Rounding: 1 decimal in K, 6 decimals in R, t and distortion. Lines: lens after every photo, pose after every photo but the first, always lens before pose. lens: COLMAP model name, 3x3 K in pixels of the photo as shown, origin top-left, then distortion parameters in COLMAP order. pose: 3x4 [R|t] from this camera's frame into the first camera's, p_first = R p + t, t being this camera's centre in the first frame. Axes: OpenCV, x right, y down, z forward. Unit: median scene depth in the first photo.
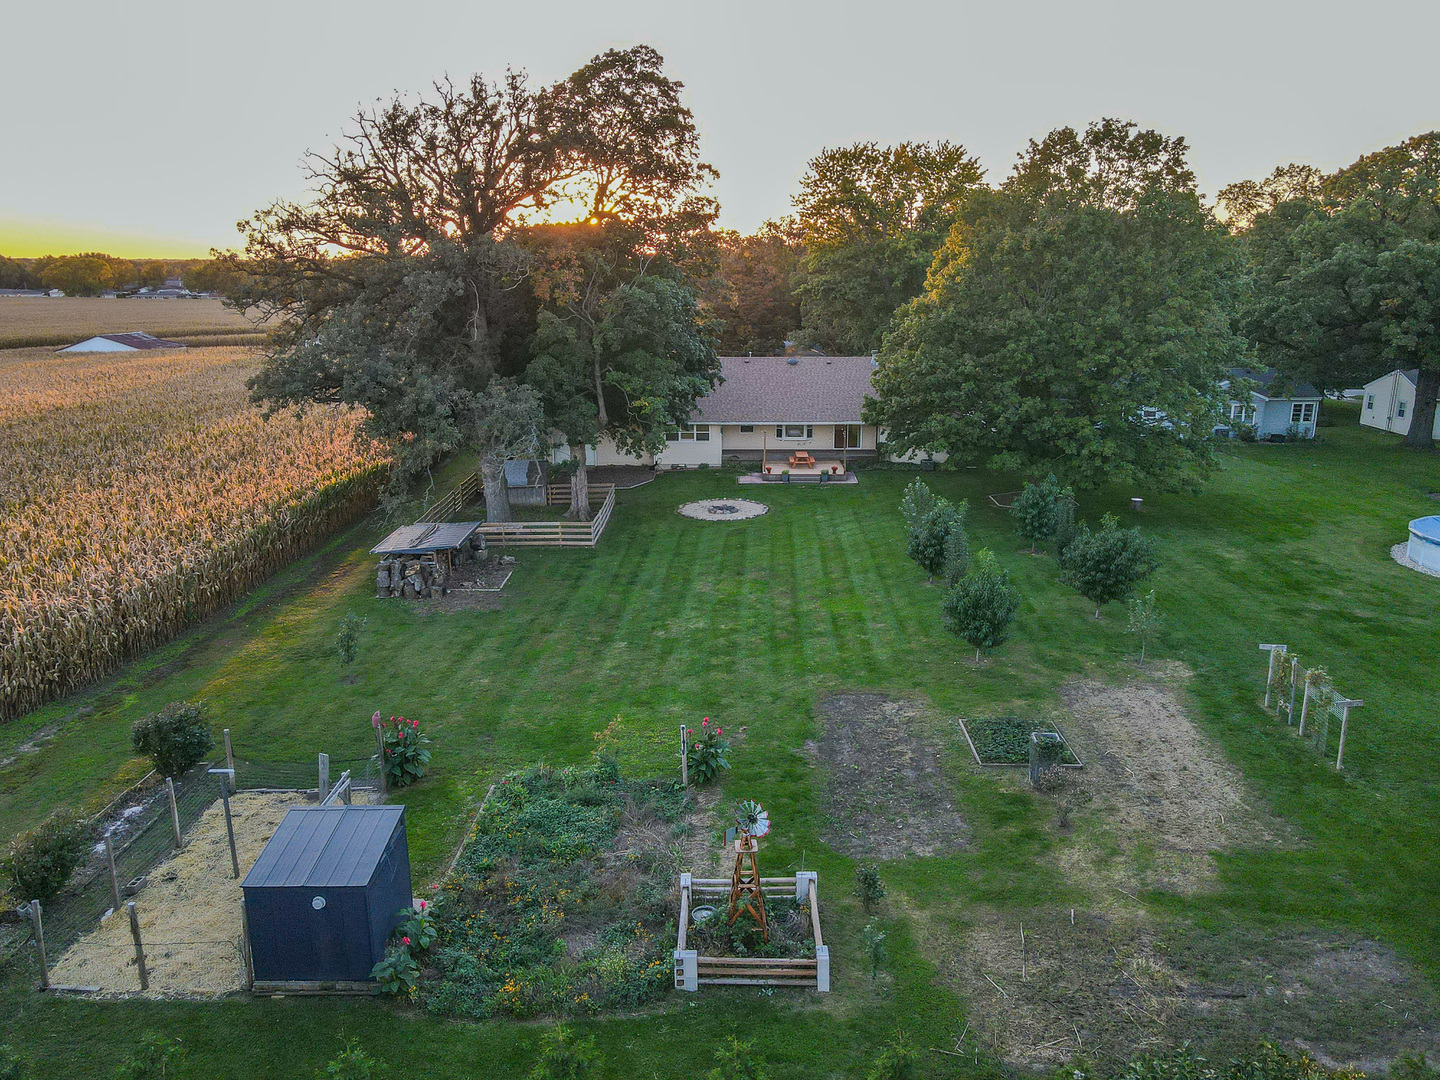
lens RADIAL K [[1061.4, 0, 712.9], [0, 1061.4, 517.7], [0, 0, 1]] dist [-0.005573, 0.049598]
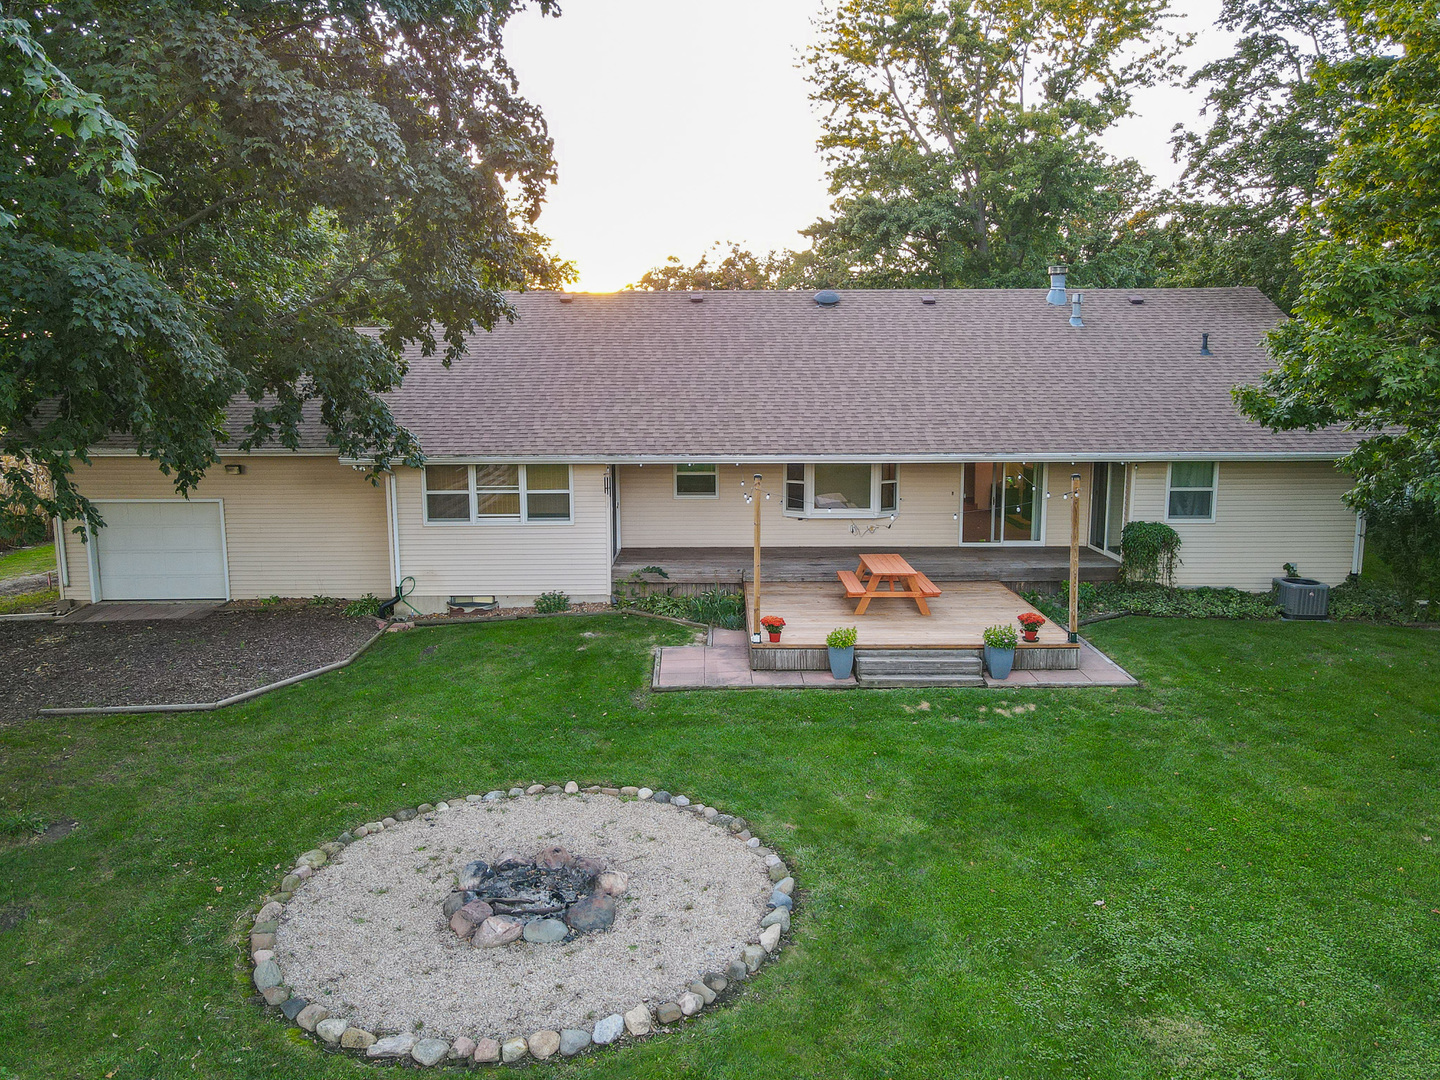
lens RADIAL K [[1061.4, 0, 712.9], [0, 1061.4, 517.7], [0, 0, 1]] dist [-0.005573, 0.049598]
pose [[0.999676, -0.003810, 0.025167, 0.034989], [0.006083, 0.995843, -0.090885, -0.052989], [-0.024716, 0.091008, 0.995543, 0.818607]]
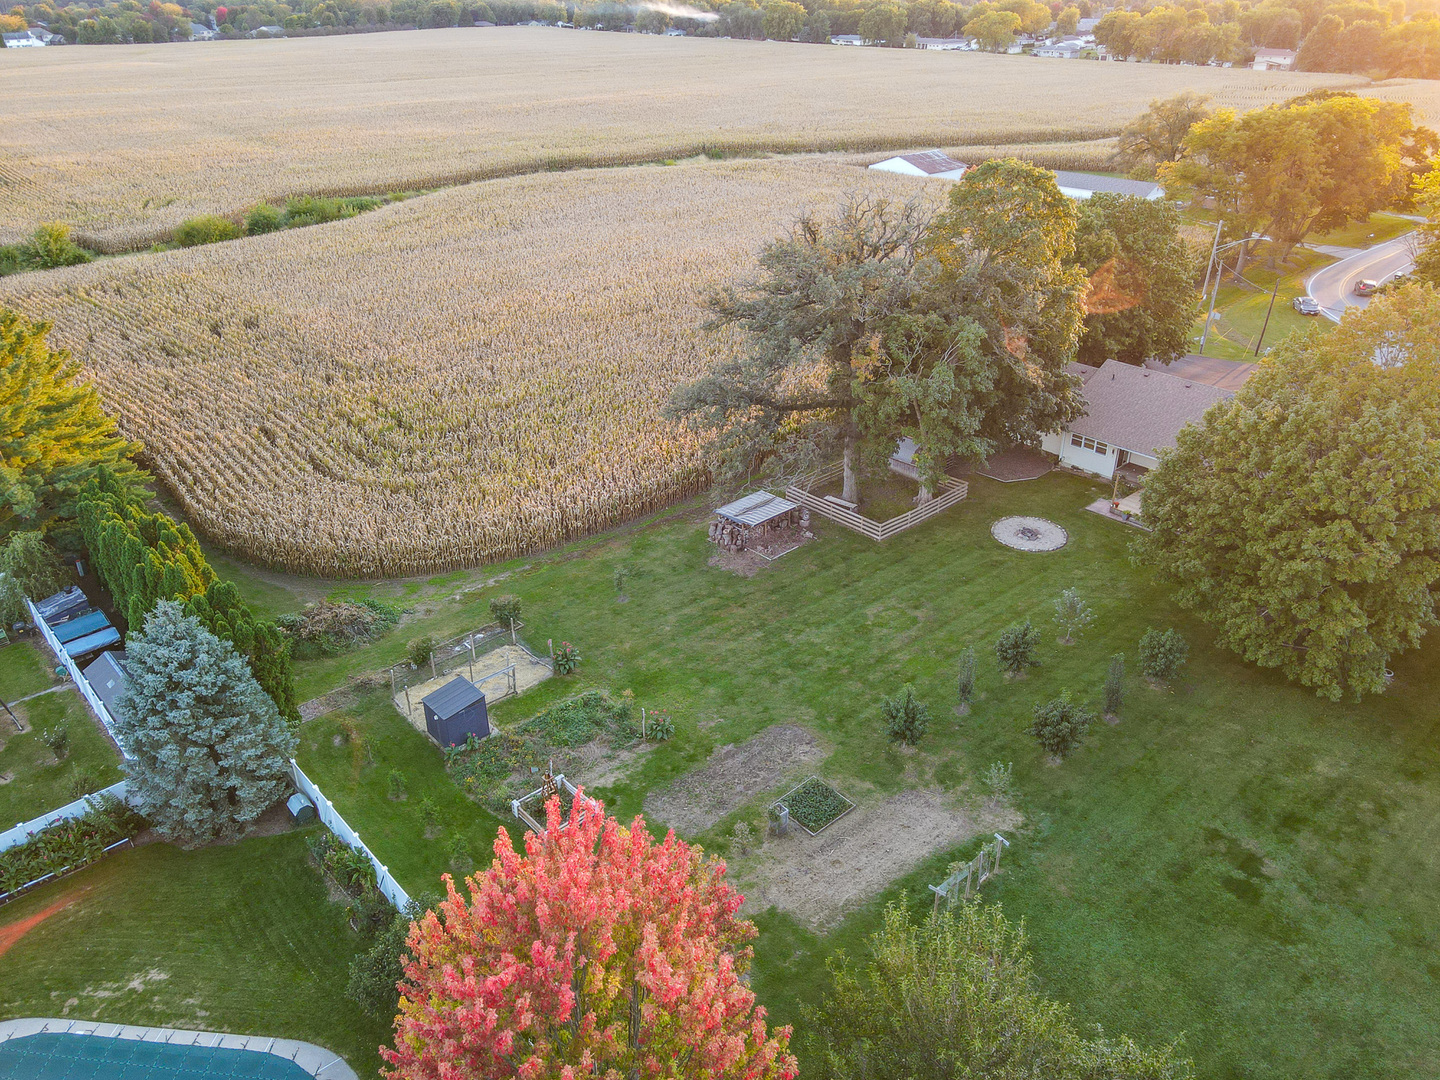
lens RADIAL K [[1061.4, 0, 712.9], [0, 1061.4, 517.7], [0, 0, 1]] dist [-0.005573, 0.049598]
pose [[0.691094, 0.328027, -0.644039, 0.535331], [-0.165012, 0.939153, 0.301269, -0.330690], [0.703676, -0.101931, 0.703172, -0.107055]]
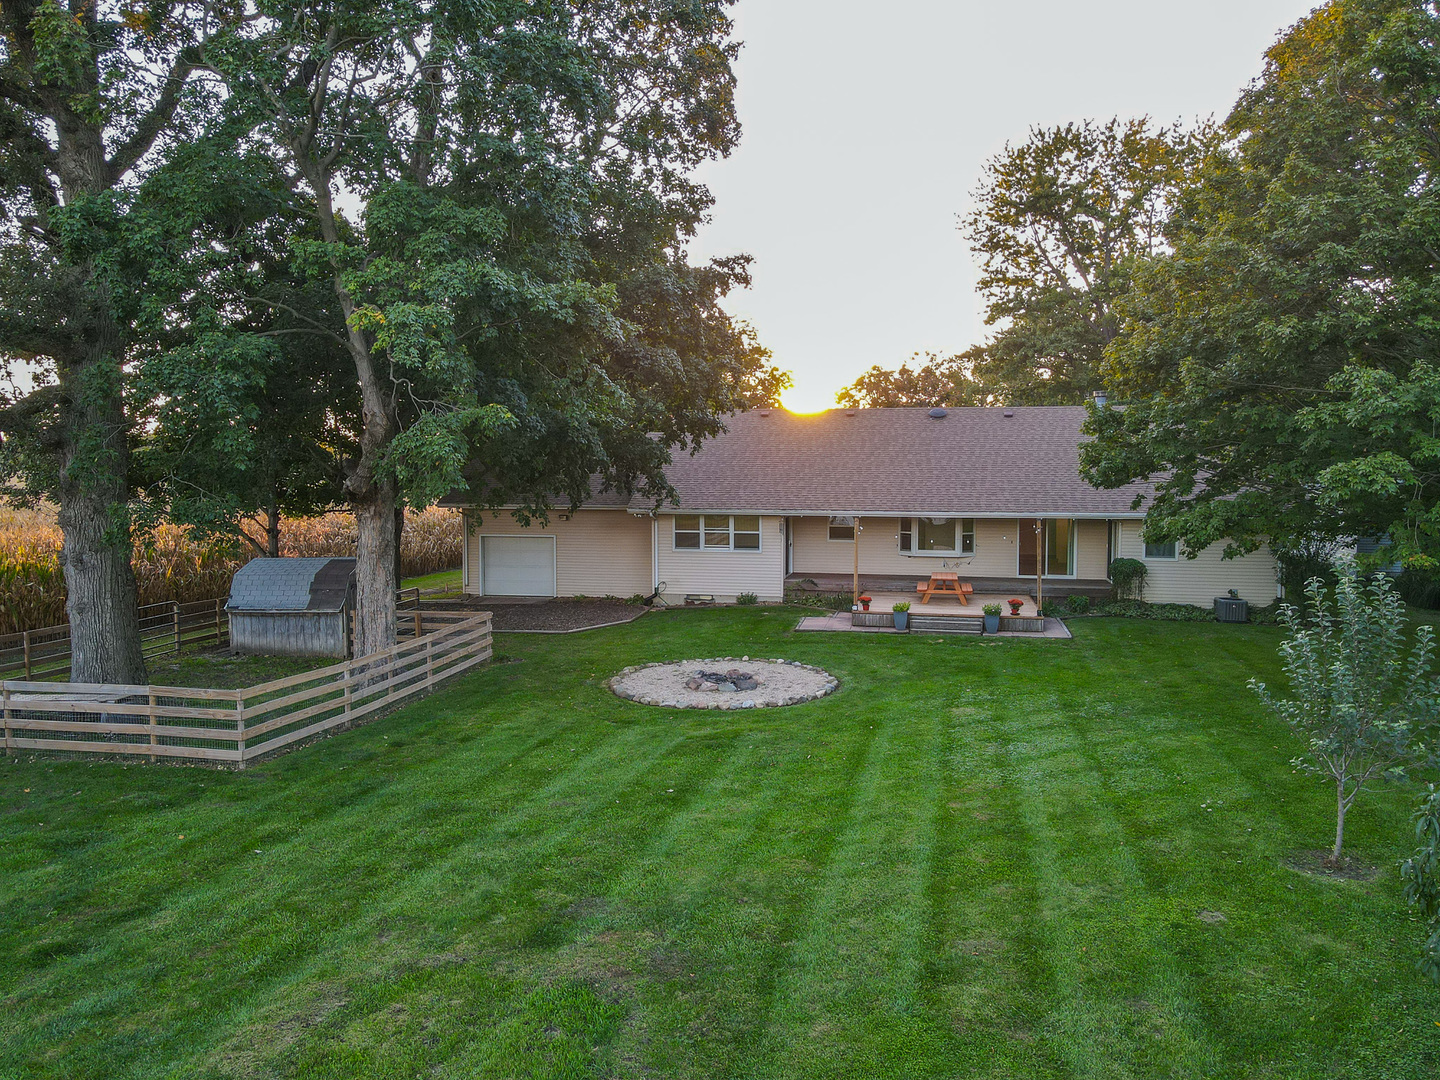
lens RADIAL K [[1061.4, 0, 712.9], [0, 1061.4, 517.7], [0, 0, 1]] dist [-0.005573, 0.049598]
pose [[0.983011, 0.014898, -0.182939, 0.078186], [-0.047565, 0.983328, -0.175510, 0.002142], [0.177274, 0.181230, 0.967331, 0.598239]]
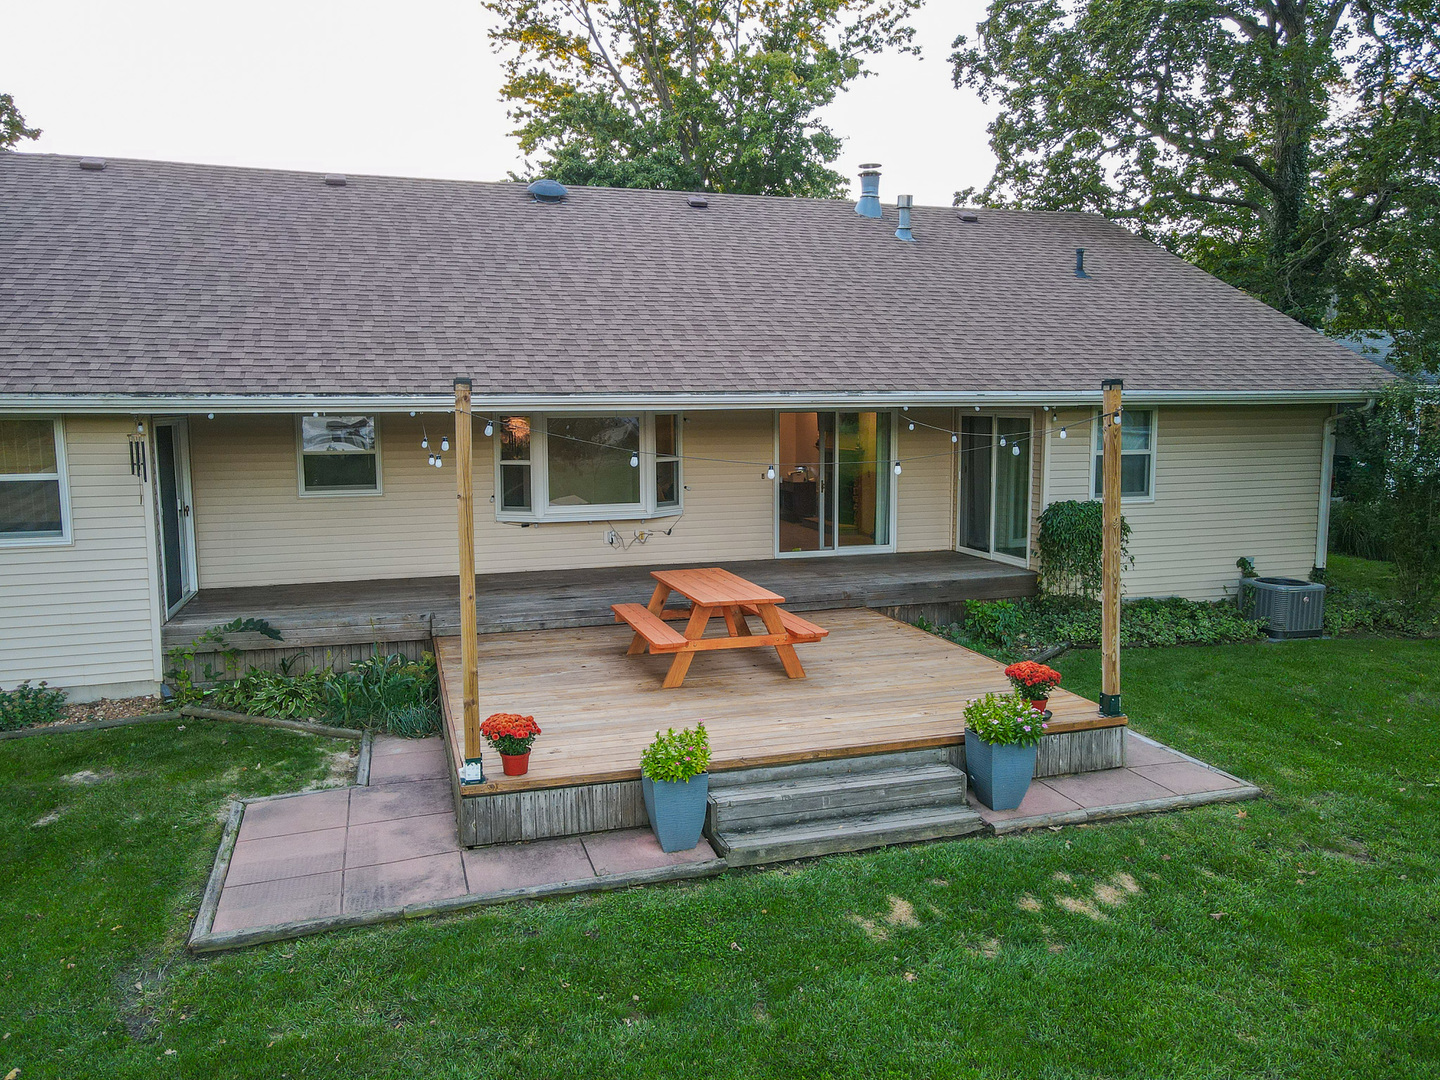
lens RADIAL K [[1061.4, 0, 712.9], [0, 1061.4, 517.7], [0, 0, 1]] dist [-0.005573, 0.049598]
pose [[0.948580, -0.036700, 0.314401, 0.042700], [0.077846, 0.989798, -0.119328, -0.058345], [-0.306815, 0.137667, 0.941760, 0.976296]]
